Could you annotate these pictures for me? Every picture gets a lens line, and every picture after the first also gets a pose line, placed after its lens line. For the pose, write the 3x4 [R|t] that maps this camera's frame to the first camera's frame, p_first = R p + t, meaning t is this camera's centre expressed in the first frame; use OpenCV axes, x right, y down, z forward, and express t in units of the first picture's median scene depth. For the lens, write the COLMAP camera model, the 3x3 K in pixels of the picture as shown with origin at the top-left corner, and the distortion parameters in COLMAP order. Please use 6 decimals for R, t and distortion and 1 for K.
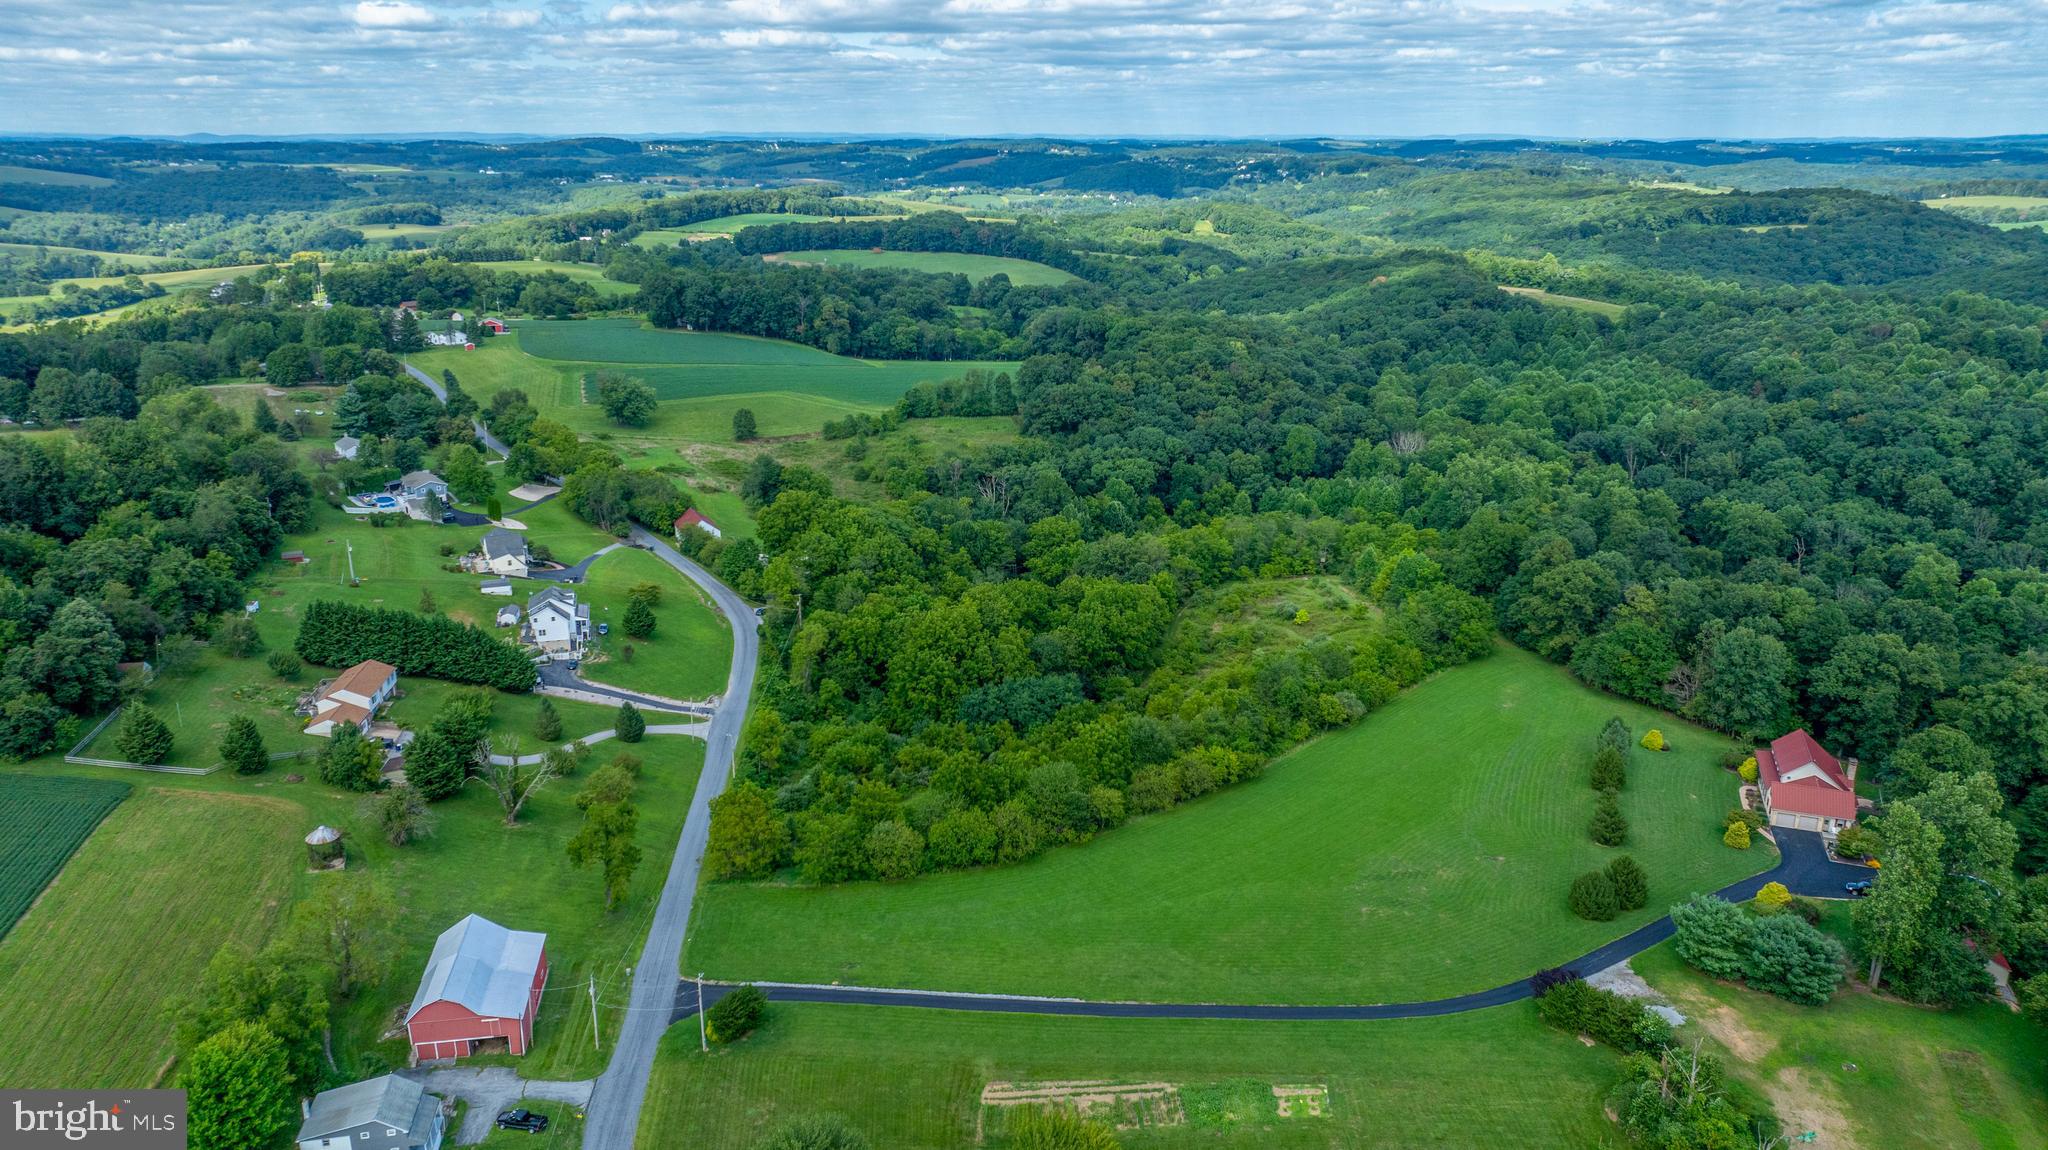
lens RADIAL K [[1433.5, 0, 1037.4], [0, 1433.5, 581.5], [0, 0, 1]] dist [-0.019570, -0.002373]
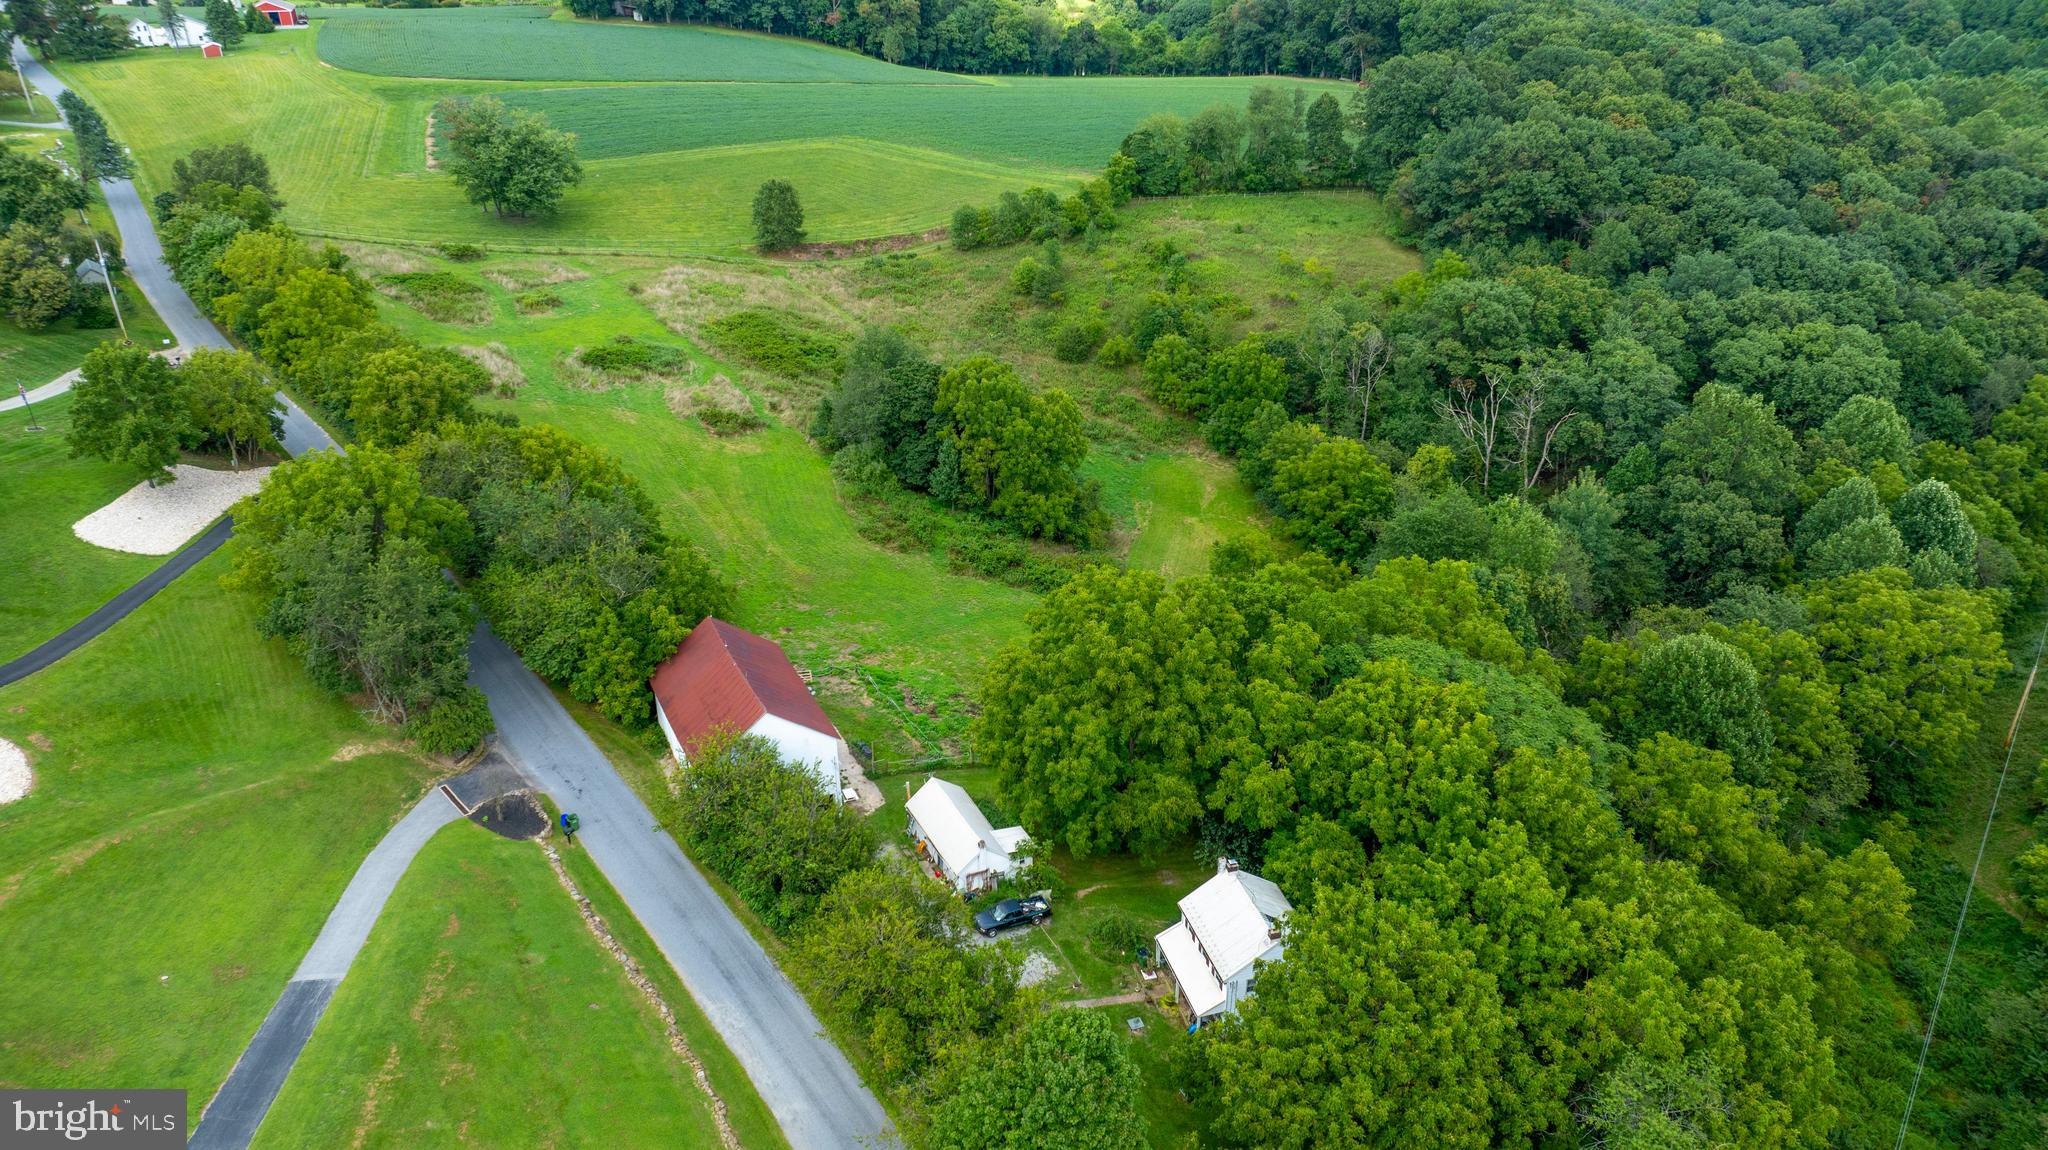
lens RADIAL K [[1437.1, 0, 1033.2], [0, 1437.1, 573.1], [0, 0, 1]] dist [-0.033865, 0.031297]
pose [[0.999654, -0.014037, 0.022229, -0.145277], [0.009937, 0.984552, 0.174812, -0.082527], [-0.024339, -0.174531, 0.984351, 0.570786]]
